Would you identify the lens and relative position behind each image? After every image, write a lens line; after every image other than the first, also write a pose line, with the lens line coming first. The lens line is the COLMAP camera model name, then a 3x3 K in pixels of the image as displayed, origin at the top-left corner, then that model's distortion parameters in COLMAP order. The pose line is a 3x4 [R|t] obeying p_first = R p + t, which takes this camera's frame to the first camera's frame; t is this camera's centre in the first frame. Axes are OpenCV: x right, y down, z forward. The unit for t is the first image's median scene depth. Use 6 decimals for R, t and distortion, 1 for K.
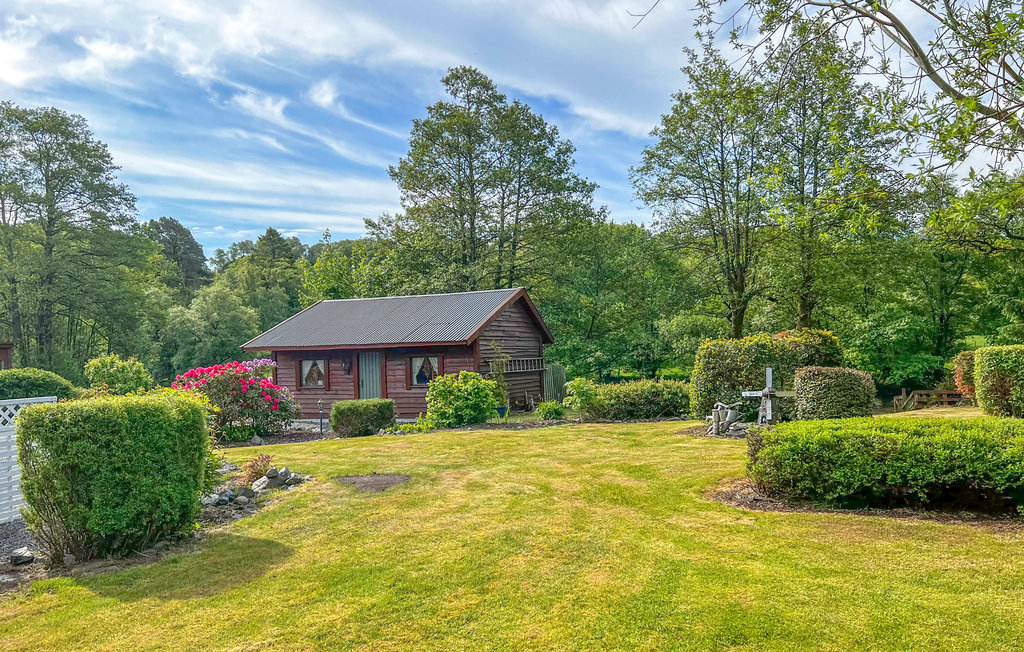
lens RADIAL K [[754.3, 0, 513.6], [0, 754.3, 376.5], [0, 0, 1]] dist [0.054941, -0.103693]
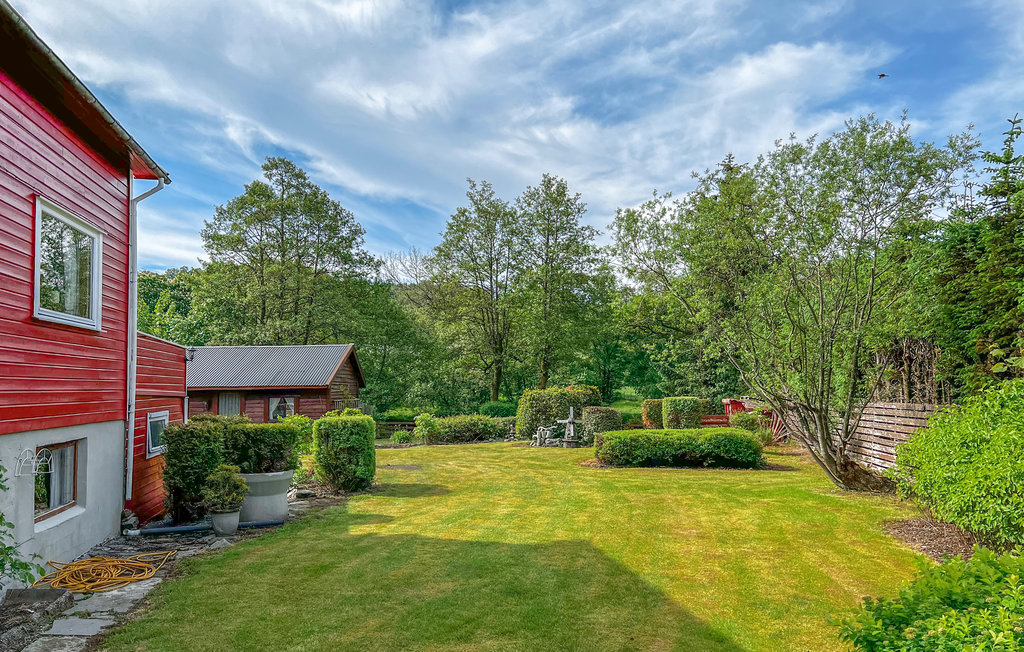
lens RADIAL K [[759.5, 0, 508.6], [0, 759.5, 346.2], [0, 0, 1]] dist [0.105334, -0.220630]
pose [[0.915480, 0.043255, 0.400032, -0.297048], [-0.004529, 0.995250, -0.097251, 0.012181], [-0.402338, 0.087220, 0.911327, -0.333831]]
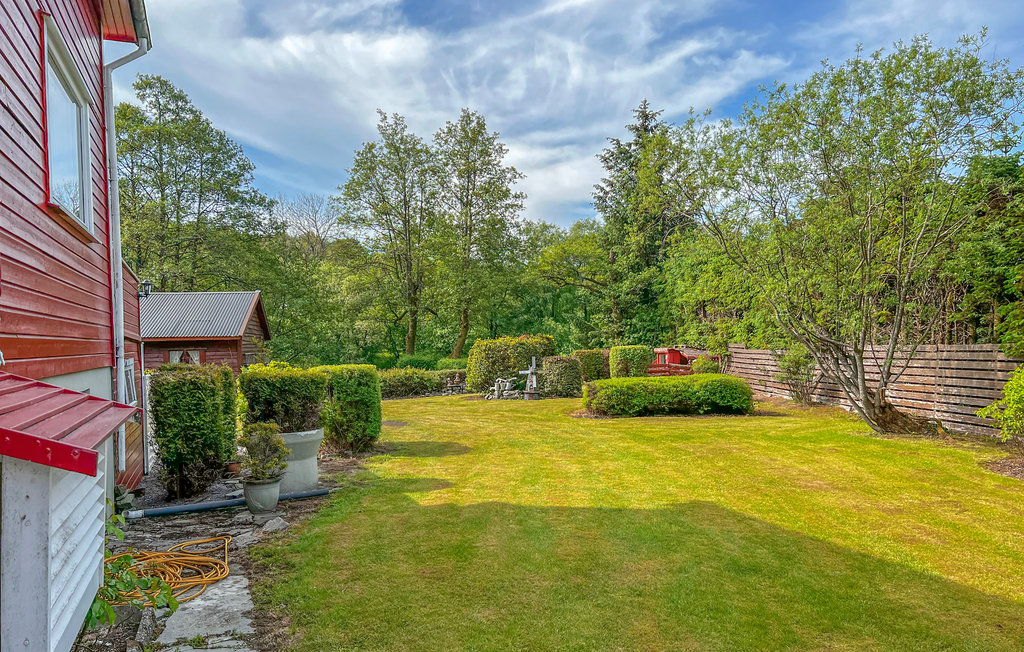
lens RADIAL K [[754.3, 0, 513.6], [0, 754.3, 376.5], [0, 0, 1]] dist [0.054941, -0.103693]
pose [[0.821733, -0.009073, 0.569800, -0.369695], [0.011333, 0.999936, -0.000422, 0.018926], [-0.569760, 0.006804, 0.821783, -0.196660]]
